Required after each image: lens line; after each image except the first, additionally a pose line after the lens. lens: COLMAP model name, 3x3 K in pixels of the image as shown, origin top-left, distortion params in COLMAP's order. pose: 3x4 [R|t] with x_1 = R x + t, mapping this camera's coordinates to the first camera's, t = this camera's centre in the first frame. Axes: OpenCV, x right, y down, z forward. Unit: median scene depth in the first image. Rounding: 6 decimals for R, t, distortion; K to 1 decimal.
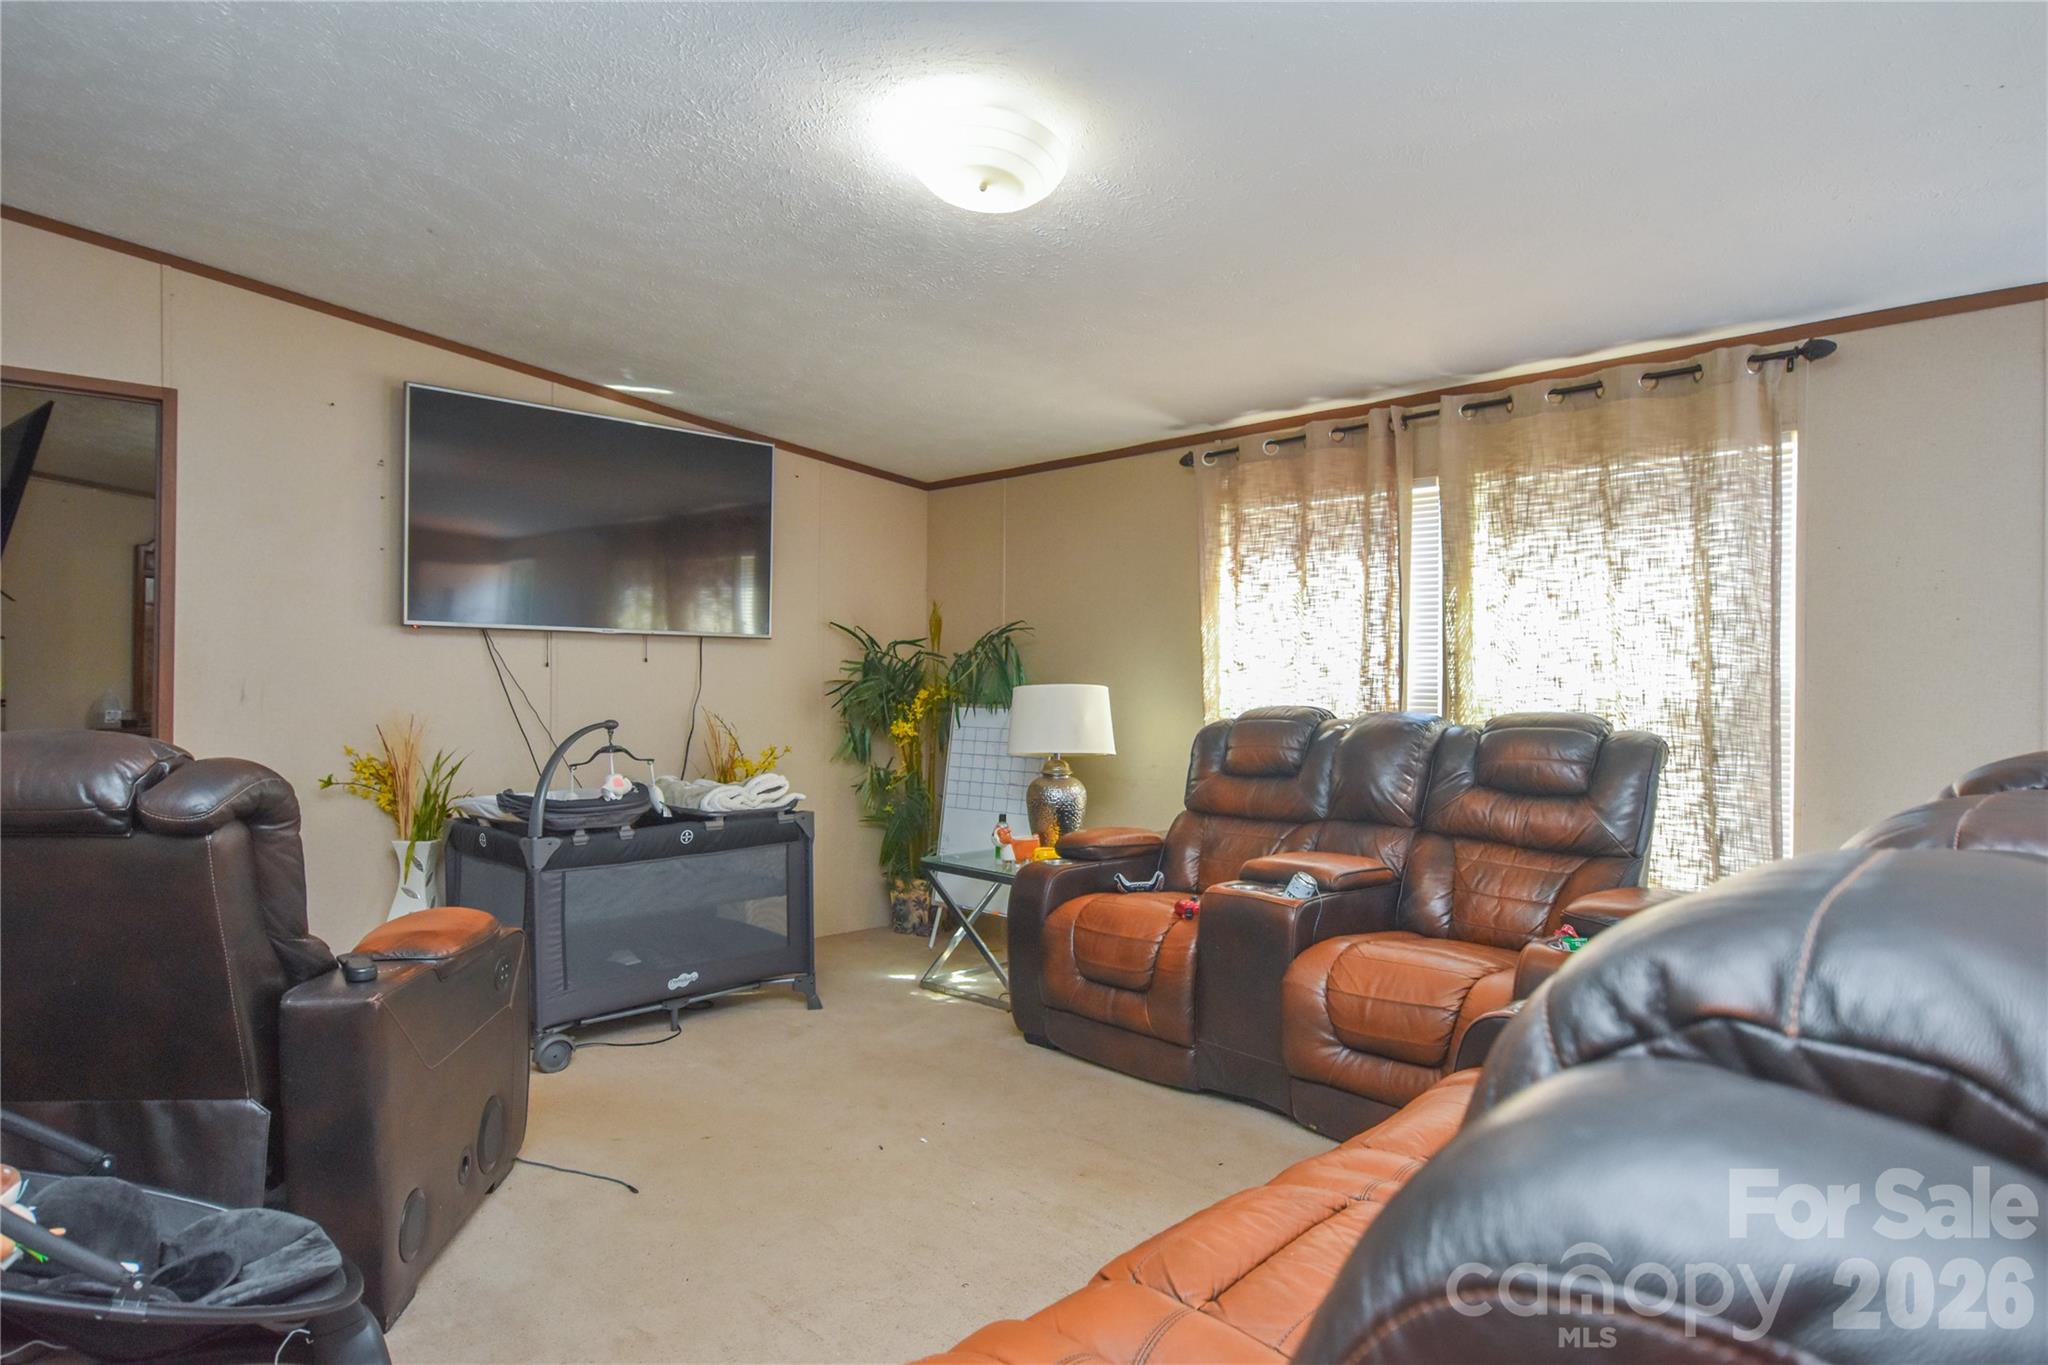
lens RADIAL K [[1190.0, 0, 1039.2], [0, 1190.0, 695.5], [0, 0, 1]] dist [0.020735, -0.025710]
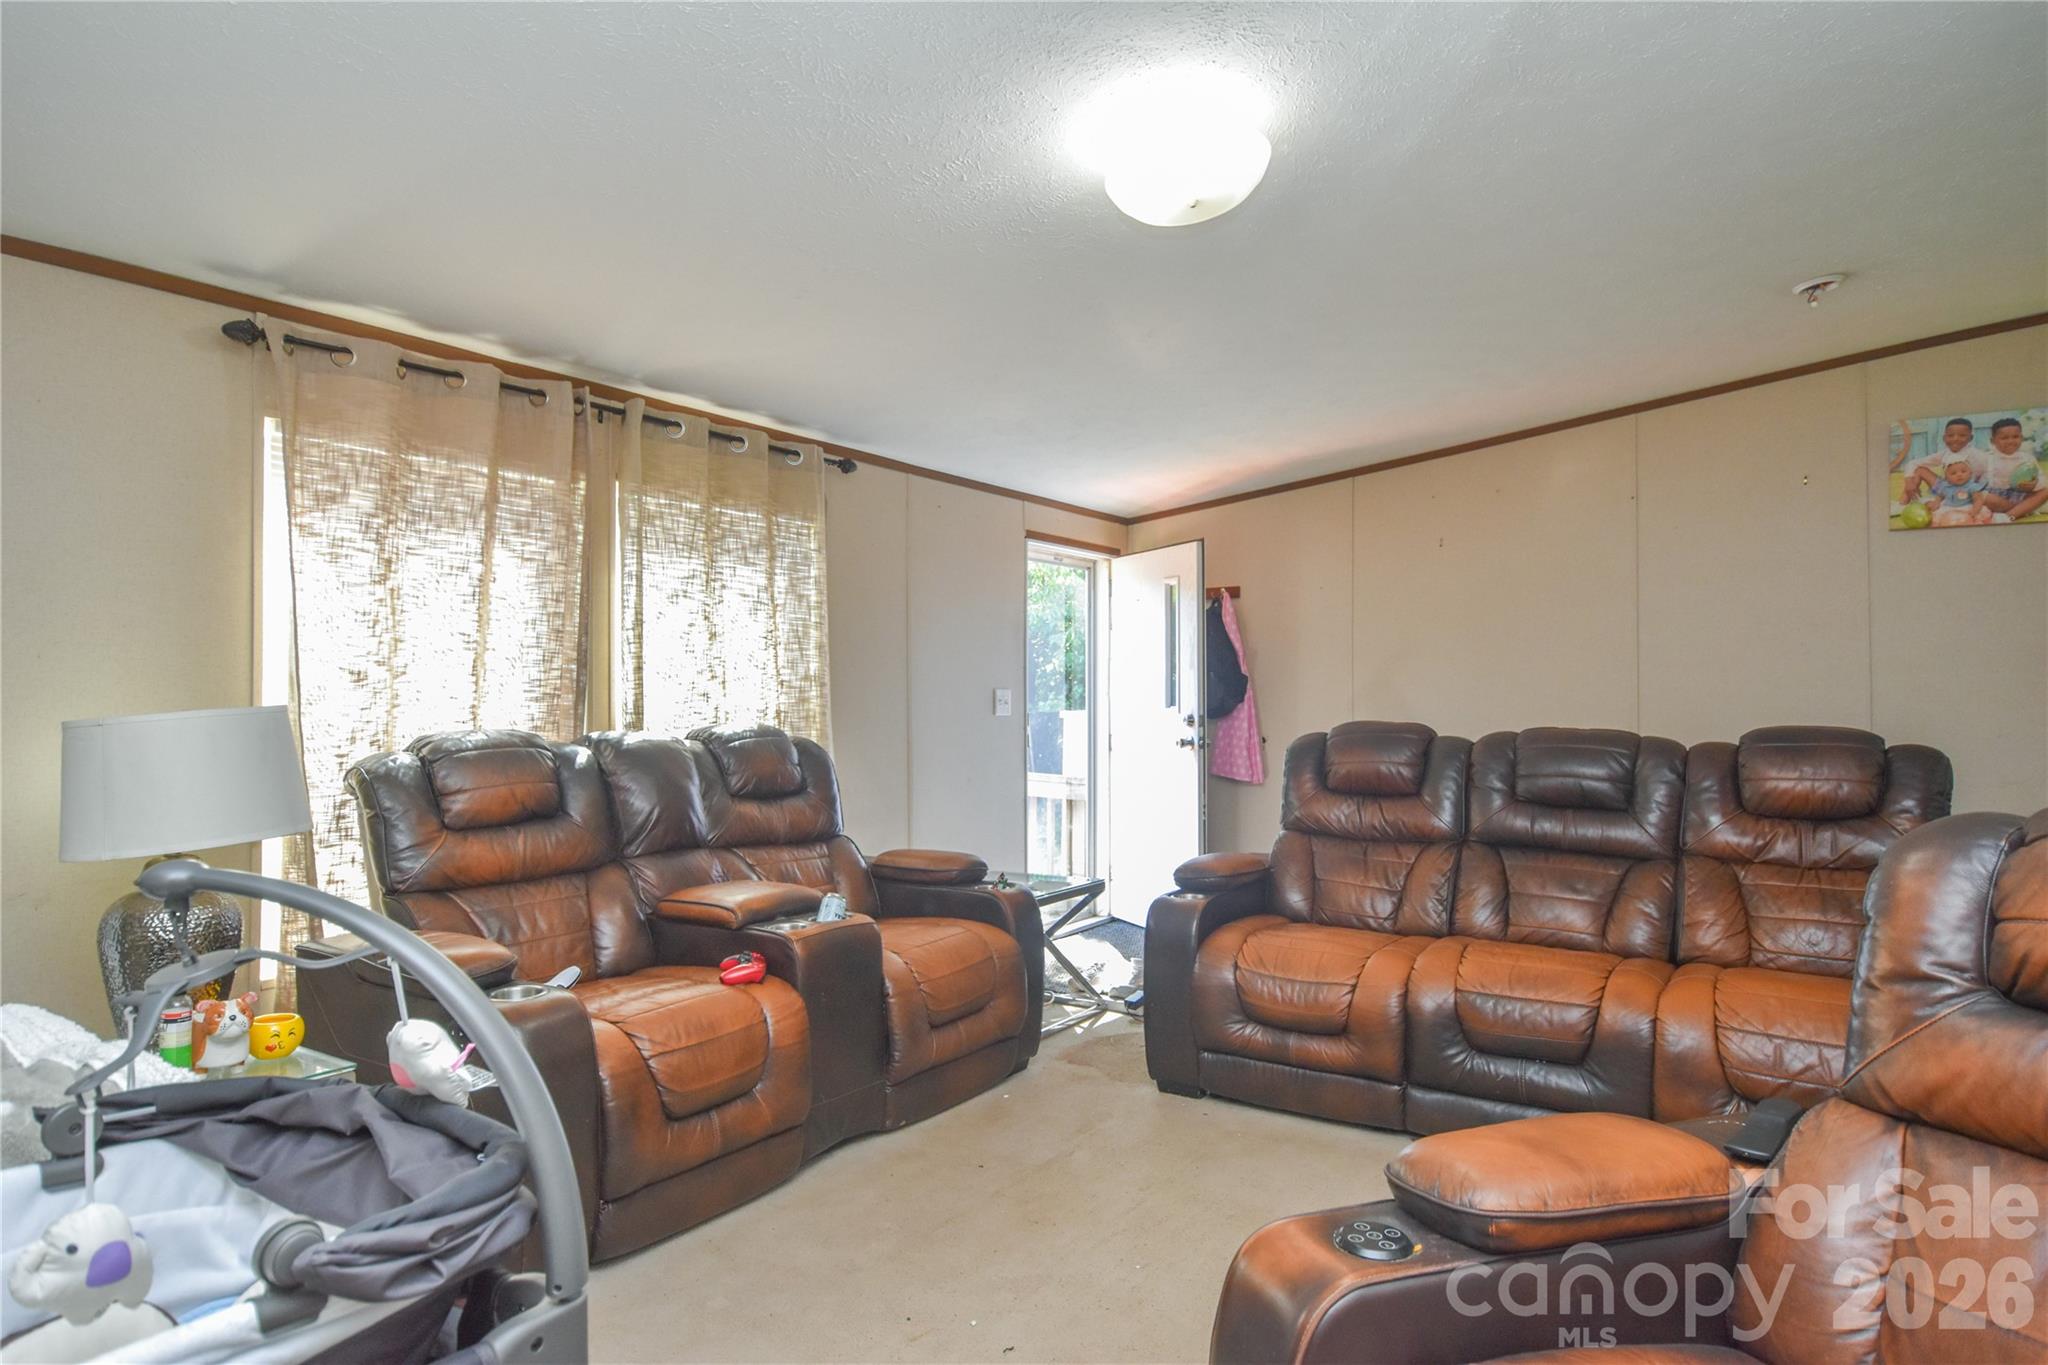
lens RADIAL K [[1190.0, 0, 1039.2], [0, 1190.0, 695.5], [0, 0, 1]] dist [0.020735, -0.025710]
pose [[-0.218048, -0.030465, 0.975462, -0.707521], [-0.016119, 0.999489, 0.027612, -0.047256], [-0.975805, -0.009702, -0.218428, 0.933761]]
